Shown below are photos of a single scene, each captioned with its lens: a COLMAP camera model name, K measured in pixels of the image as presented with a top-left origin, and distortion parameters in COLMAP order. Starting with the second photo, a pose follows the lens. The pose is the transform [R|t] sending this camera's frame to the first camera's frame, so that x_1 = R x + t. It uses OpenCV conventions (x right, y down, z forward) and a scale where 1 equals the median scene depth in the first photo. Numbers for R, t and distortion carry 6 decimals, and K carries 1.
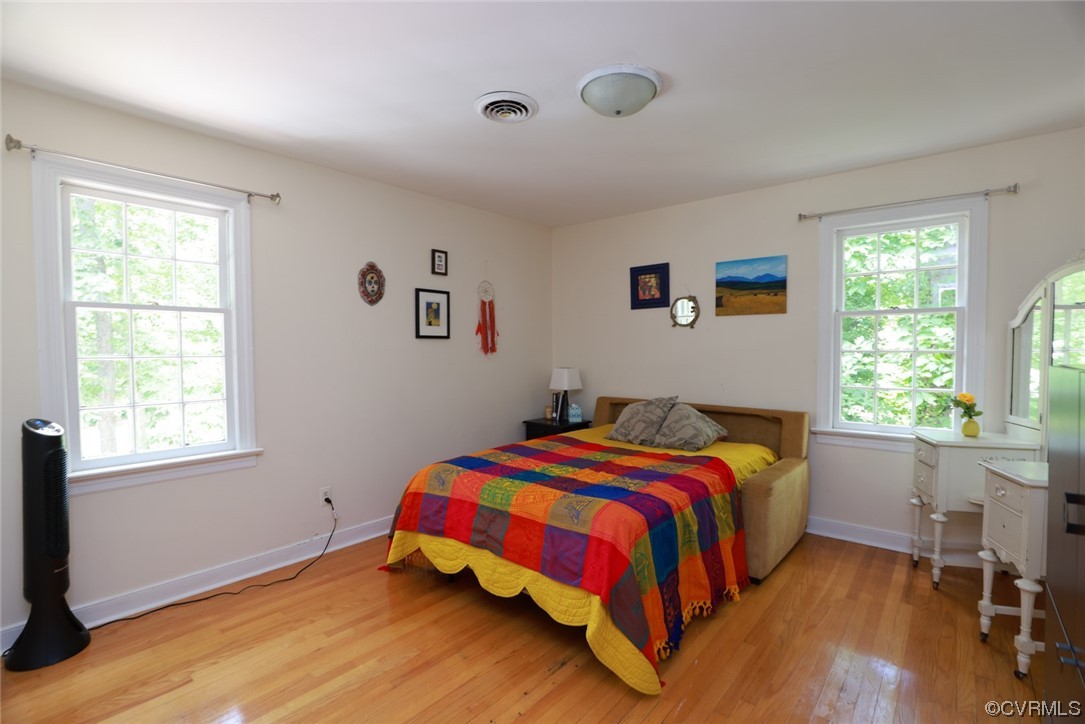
lens RADIAL K [[496.0, 0, 544.6], [0, 496.0, 363.5], [0, 0, 1]] dist [-0.035946, 0.007025]
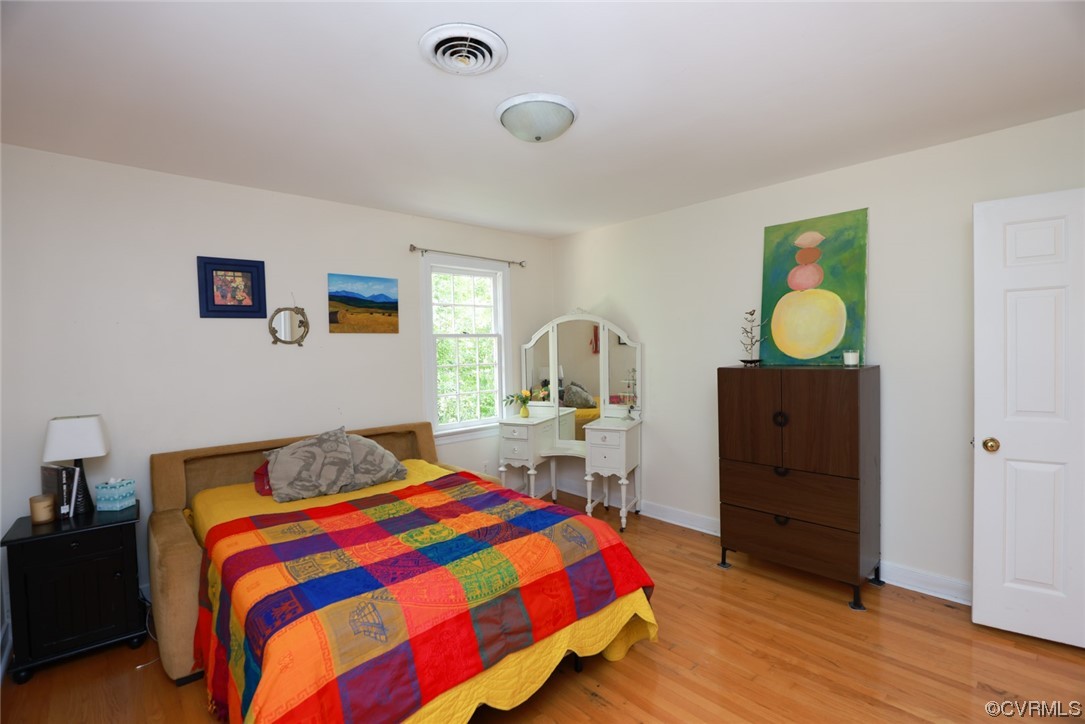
lens RADIAL K [[496.0, 0, 544.6], [0, 496.0, 363.5], [0, 0, 1]] dist [-0.035946, 0.007025]
pose [[0.124712, -0.029183, 0.991764, -0.523508], [0.054329, 0.998269, 0.022543, -0.041981], [-0.990704, 0.051070, 0.126081, 0.534834]]
